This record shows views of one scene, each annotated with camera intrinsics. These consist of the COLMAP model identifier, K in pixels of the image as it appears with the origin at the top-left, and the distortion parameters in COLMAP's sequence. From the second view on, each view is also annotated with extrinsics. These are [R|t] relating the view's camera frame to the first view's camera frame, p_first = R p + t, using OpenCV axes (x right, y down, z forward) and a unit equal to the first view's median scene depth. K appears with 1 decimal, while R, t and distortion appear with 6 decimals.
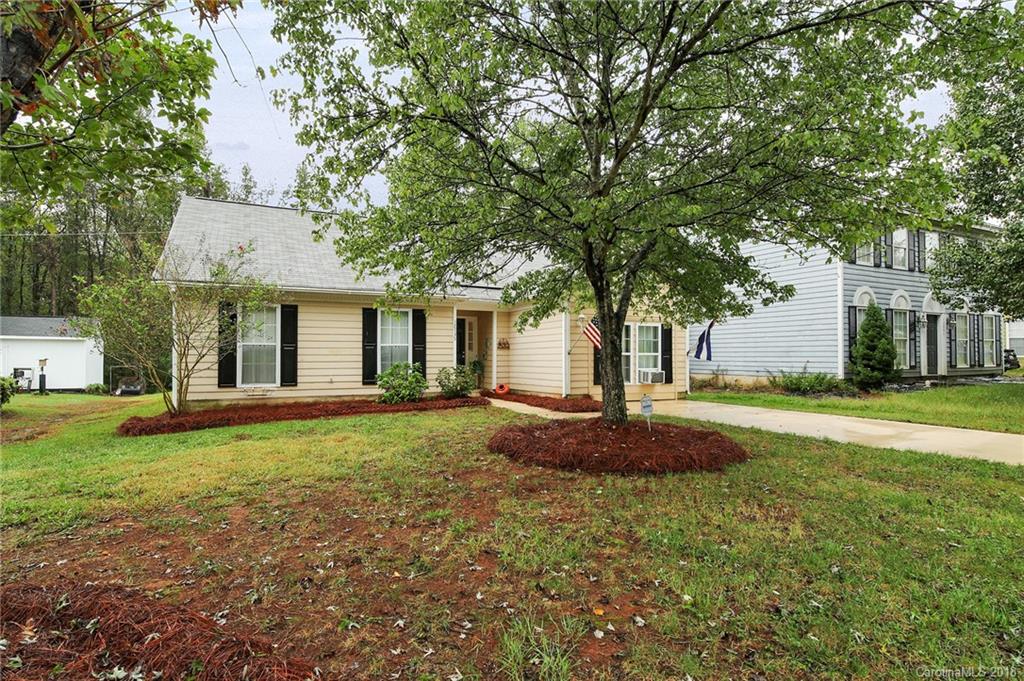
lens RADIAL K [[359.8, 0, 509.4], [0, 359.8, 333.1], [0, 0, 1]] dist [-0.000534, 0.000059]
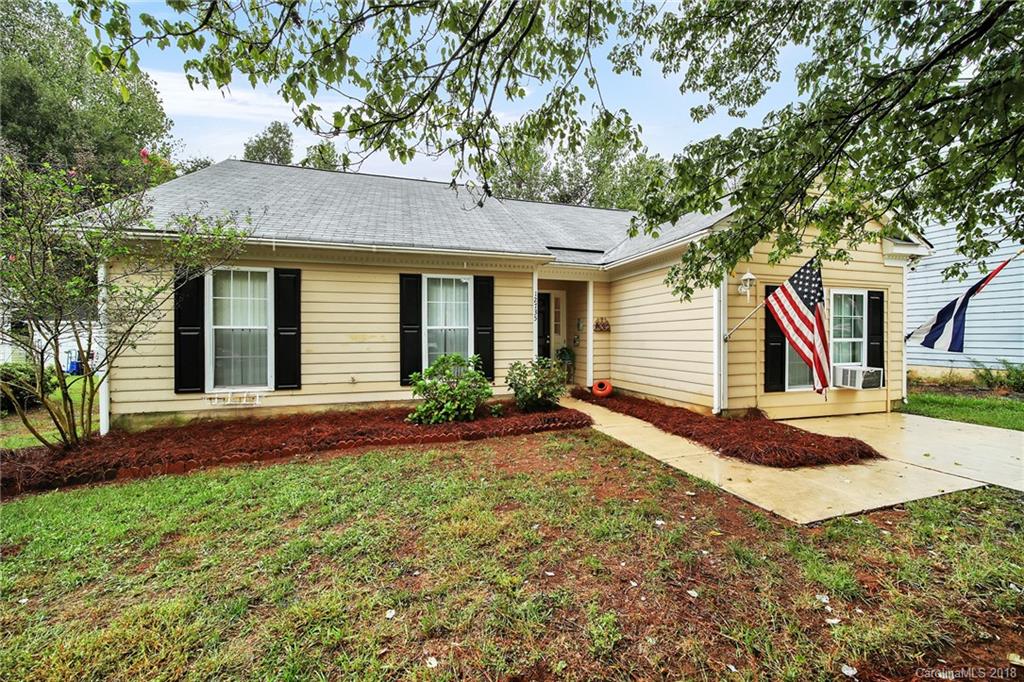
lens RADIAL K [[359.8, 0, 509.4], [0, 359.8, 333.6], [0, 0, 1]] dist [-0.000534, 0.000059]
pose [[0.971890, -0.001746, -0.235429, -0.043480], [0.013739, 0.998689, 0.049310, 0.012723], [0.235034, -0.051159, 0.970640, 0.376146]]
